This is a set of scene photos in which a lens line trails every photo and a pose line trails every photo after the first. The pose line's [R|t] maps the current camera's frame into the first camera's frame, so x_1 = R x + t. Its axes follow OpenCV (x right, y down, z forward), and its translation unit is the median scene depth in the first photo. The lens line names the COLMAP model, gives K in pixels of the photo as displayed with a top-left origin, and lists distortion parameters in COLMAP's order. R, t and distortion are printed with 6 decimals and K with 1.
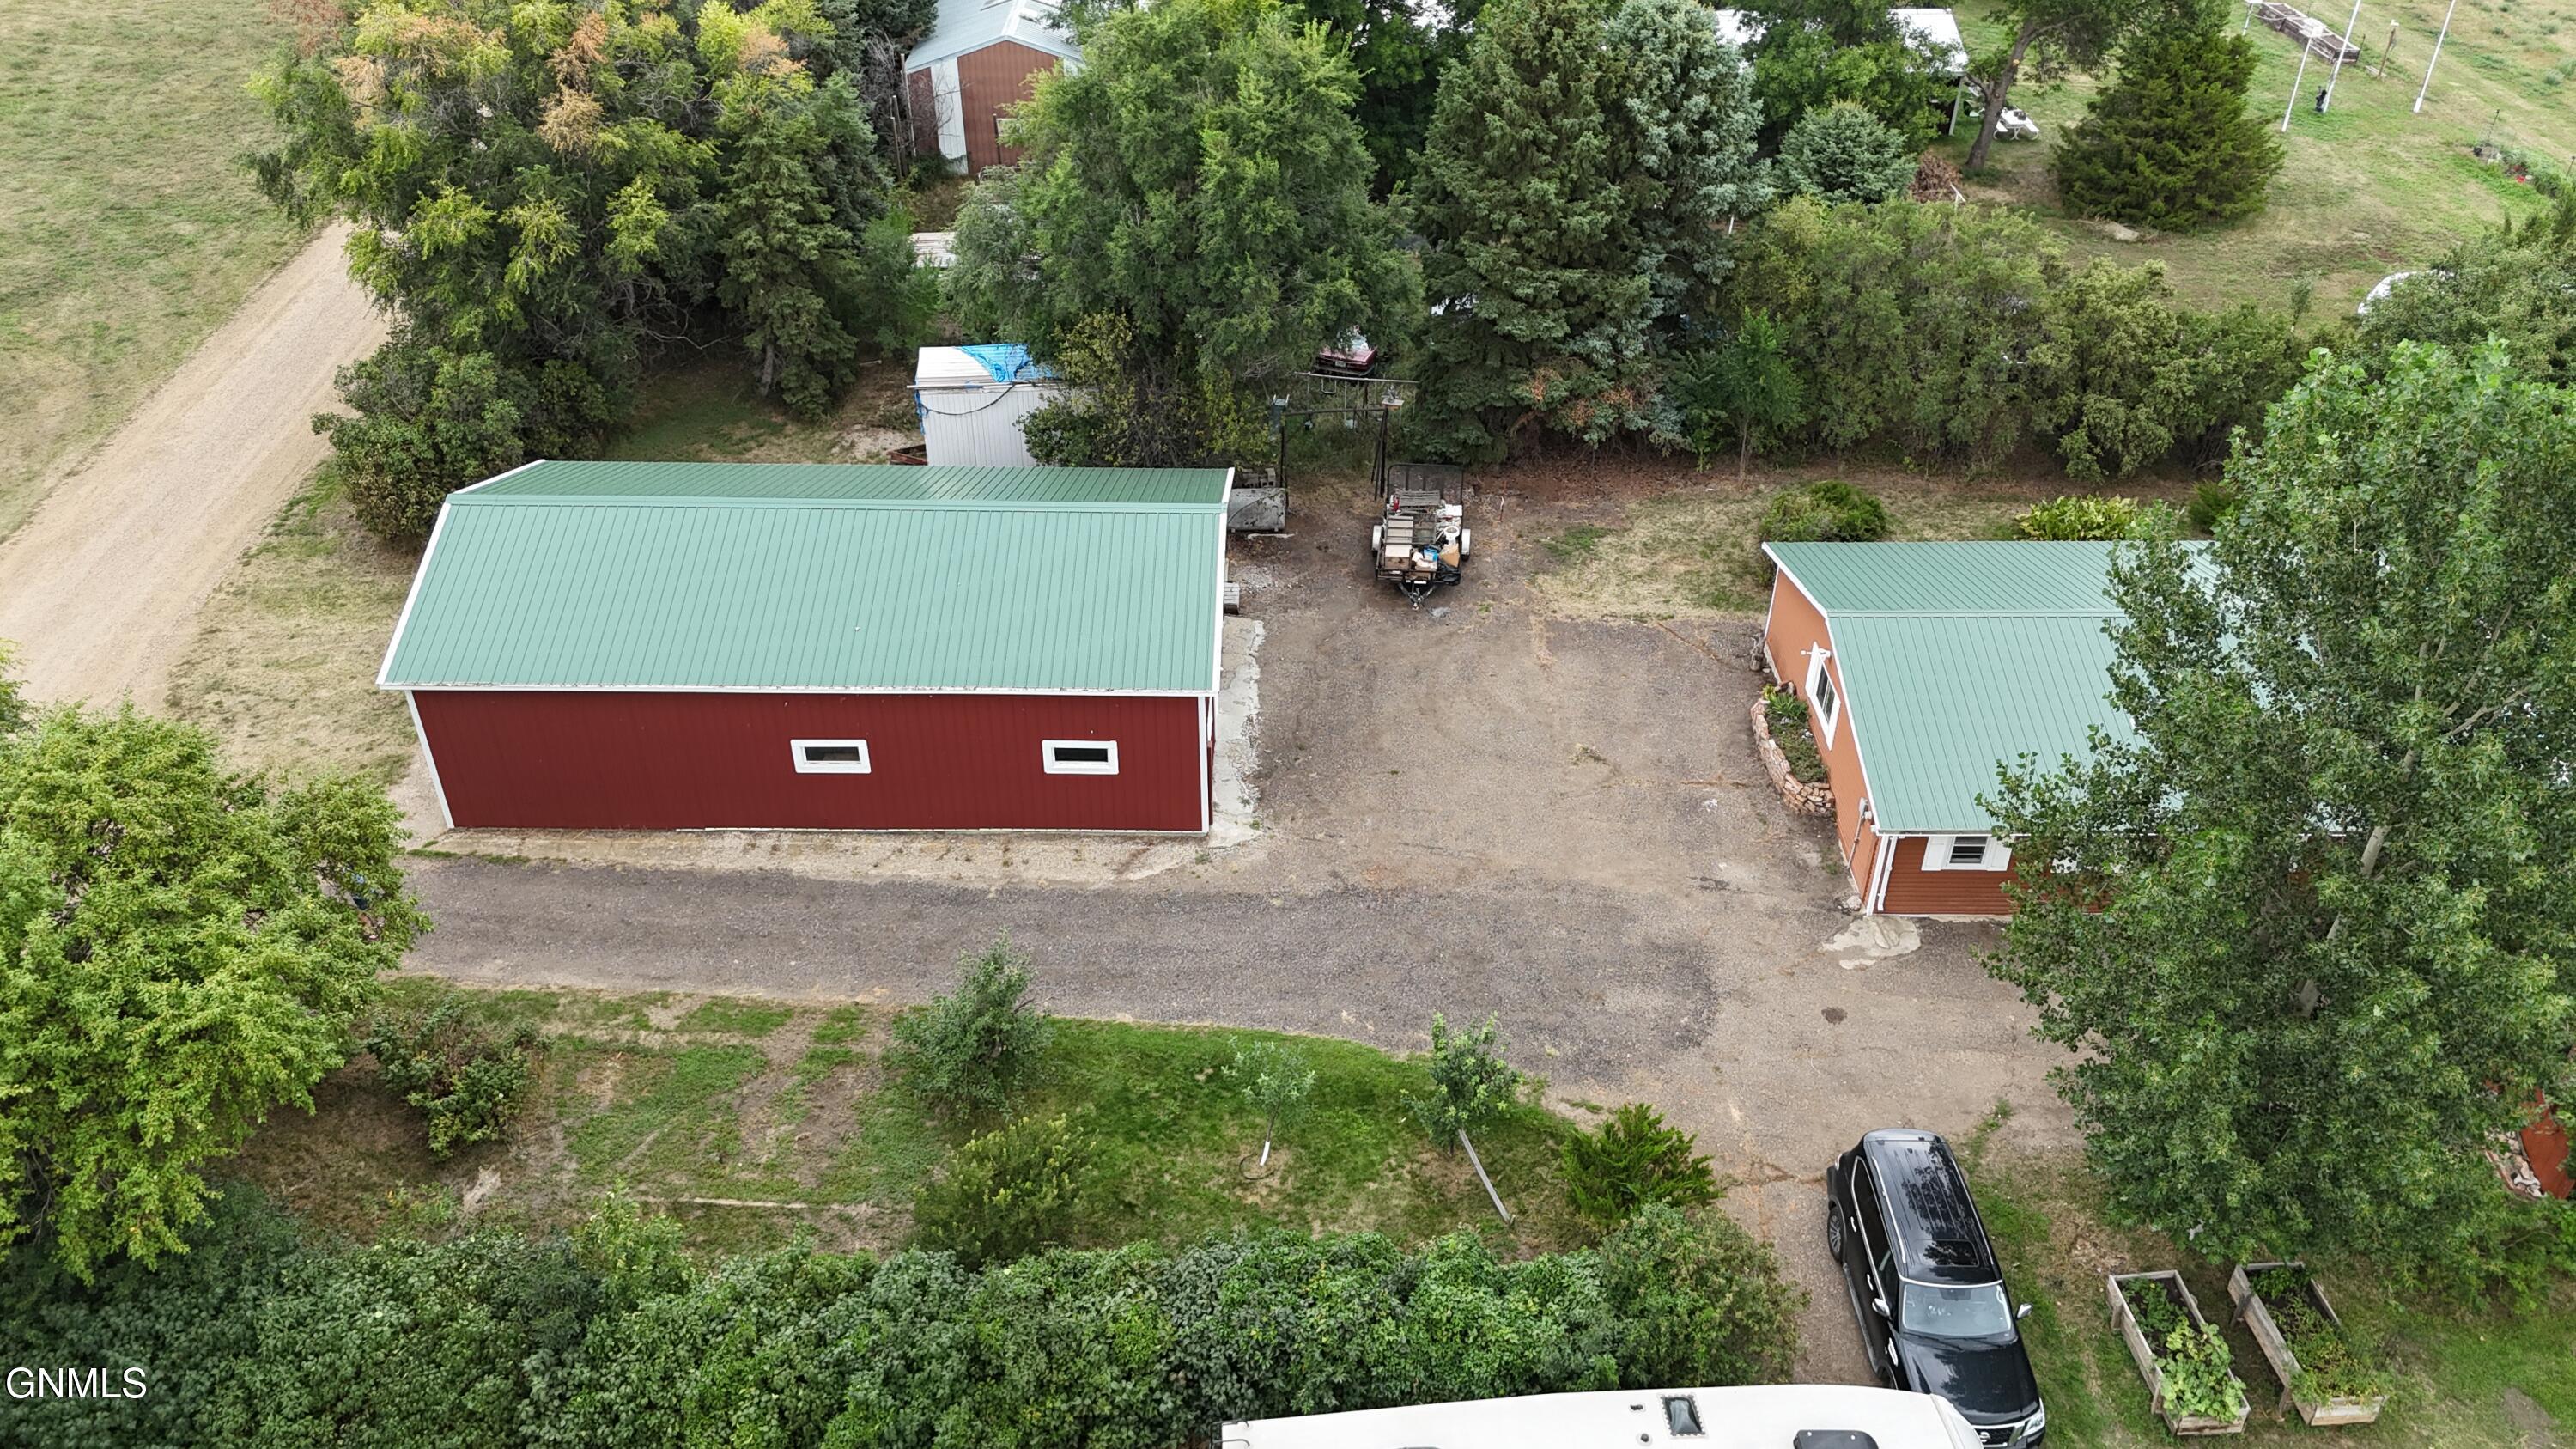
lens RADIAL K [[1896.2, 0, 1290.2], [0, 1896.2, 726.8], [0, 0, 1]] dist [0.067895, -0.066255]
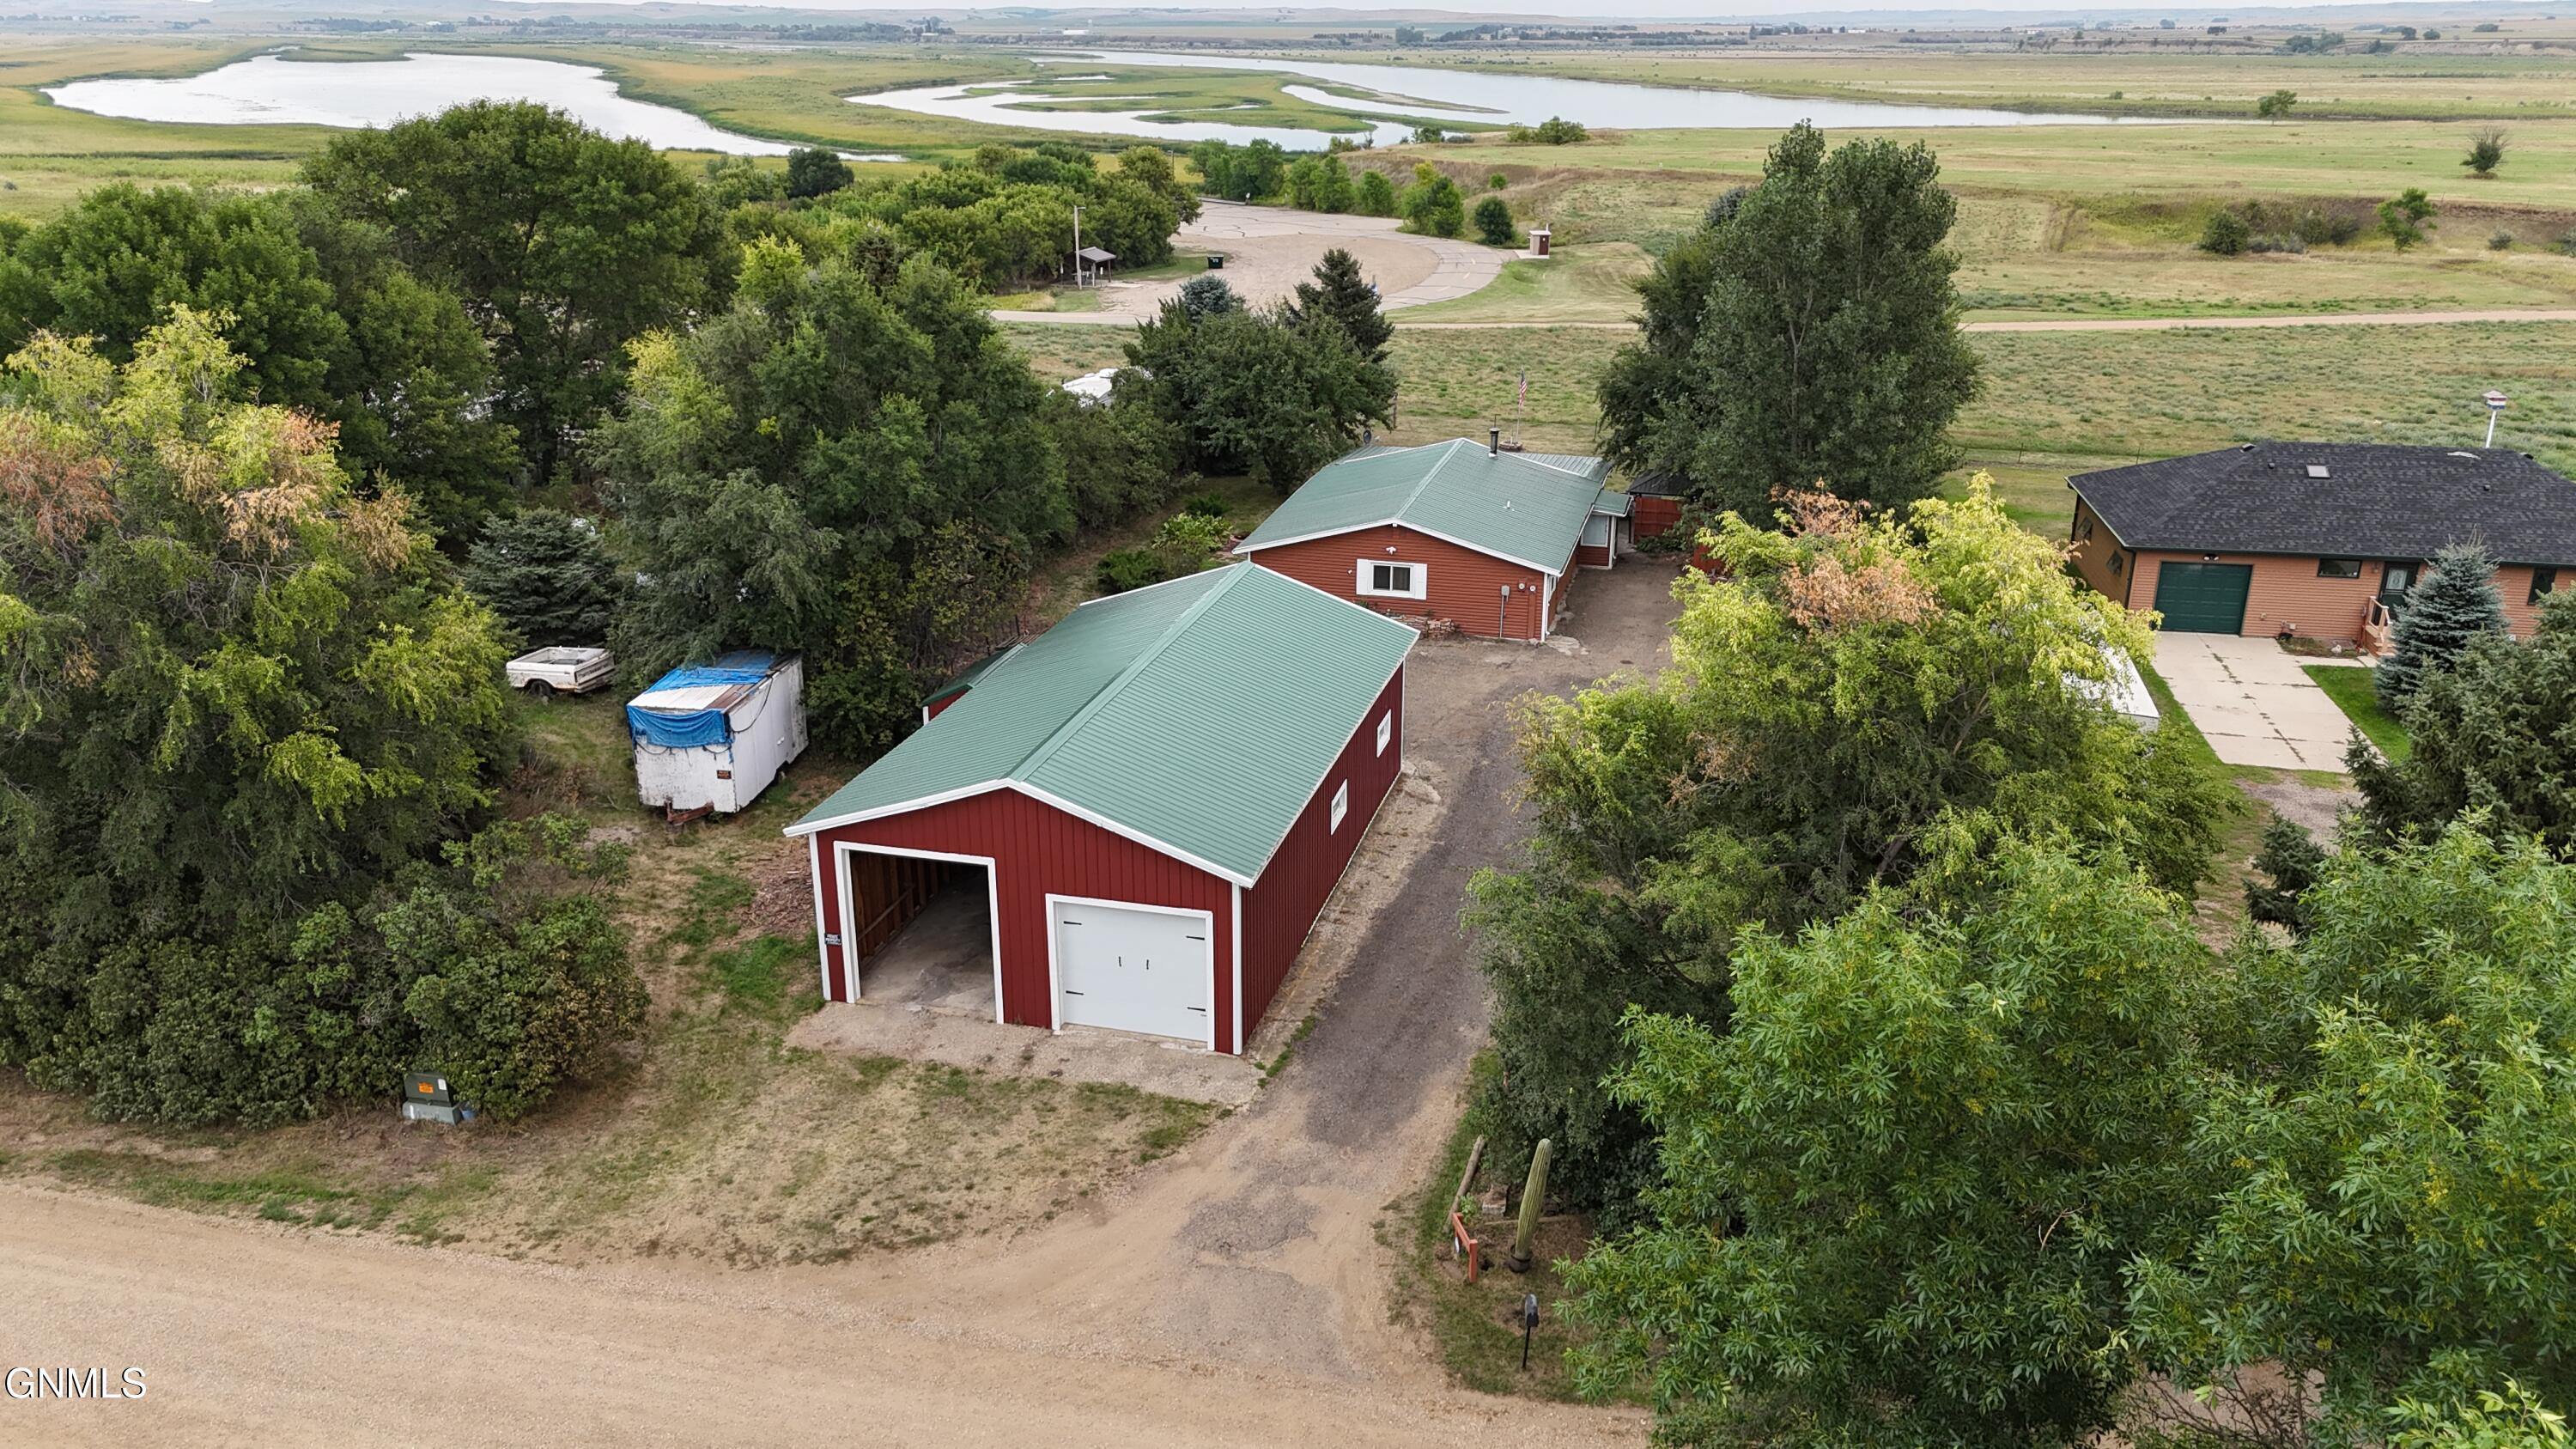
lens RADIAL K [[1896.2, 0, 1288.5], [0, 1896.2, 718.9], [0, 0, 1]] dist [0.067895, -0.066255]
pose [[0.242343, -0.328797, 0.912777, -1.227462], [0.551129, 0.820938, 0.149390, -0.206966], [-0.798453, 0.466855, 0.380158, 0.557159]]
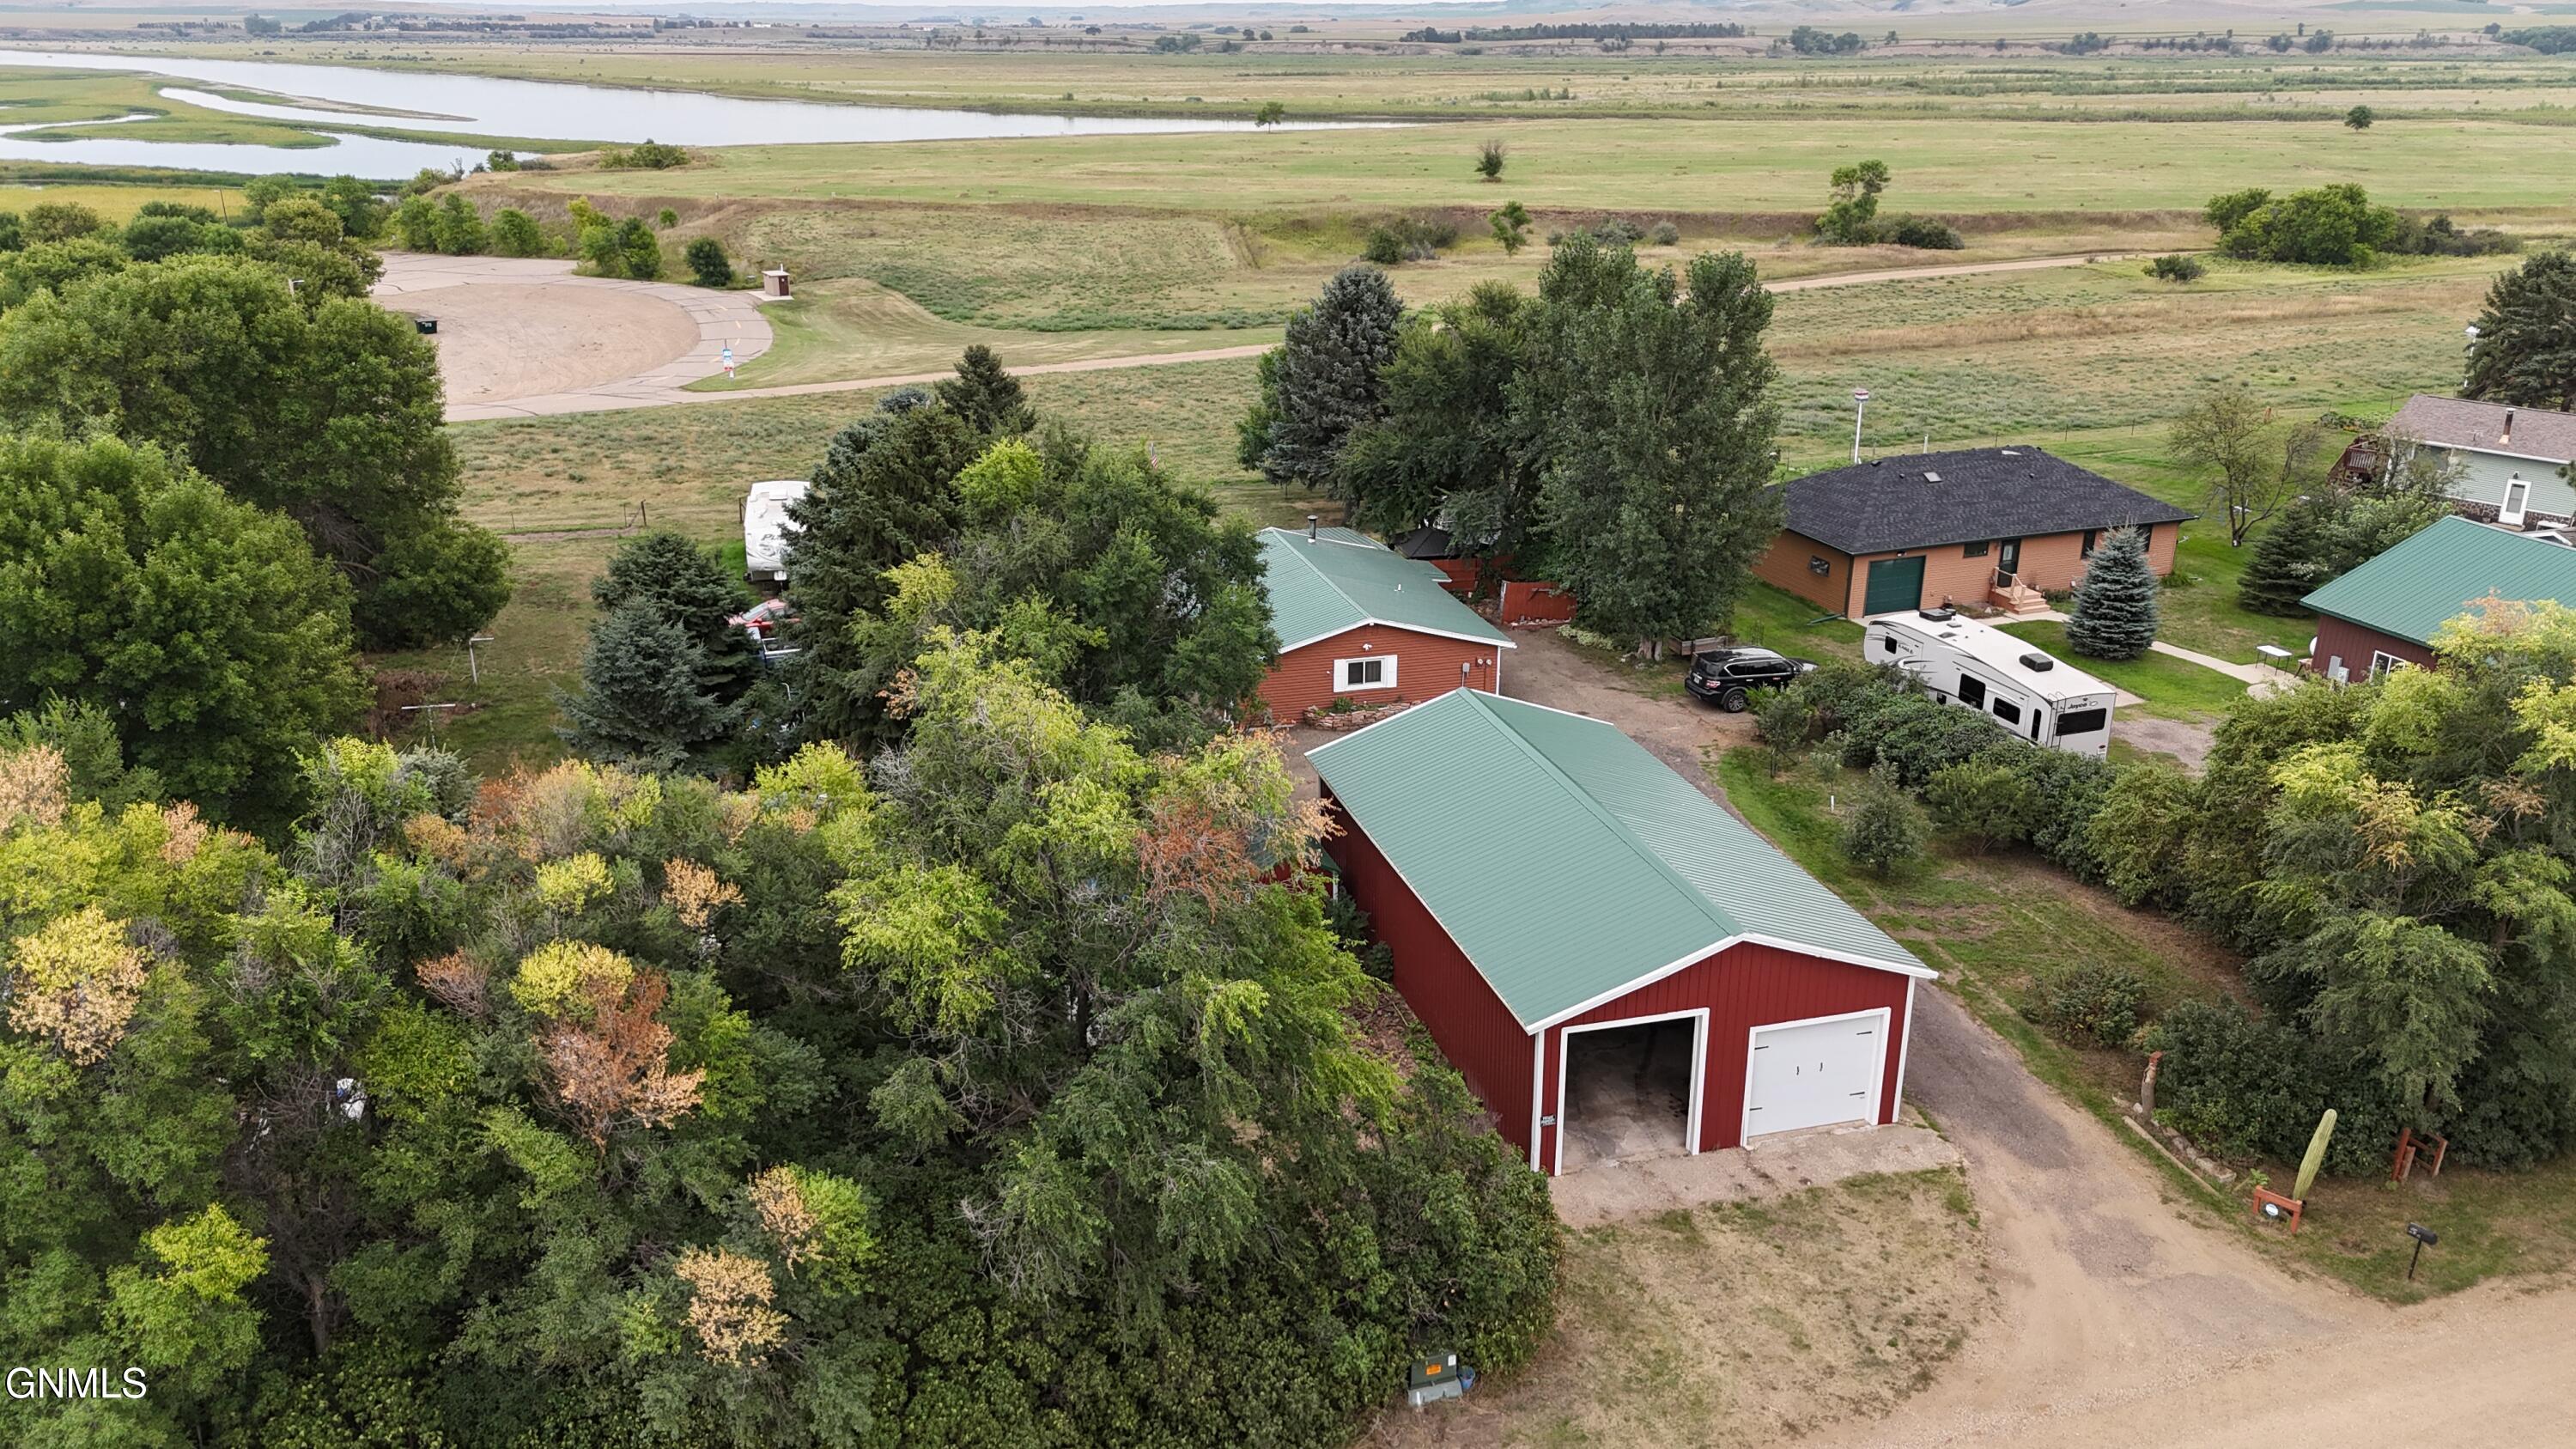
lens RADIAL K [[1896.2, 0, 1292.3], [0, 1896.2, 716.3], [0, 0, 1]] dist [0.067895, -0.066255]
pose [[-0.287427, -0.327189, 0.900185, -1.244278], [0.543726, 0.717987, 0.434576, -0.769651], [-0.788510, 0.614363, -0.028468, 1.164803]]
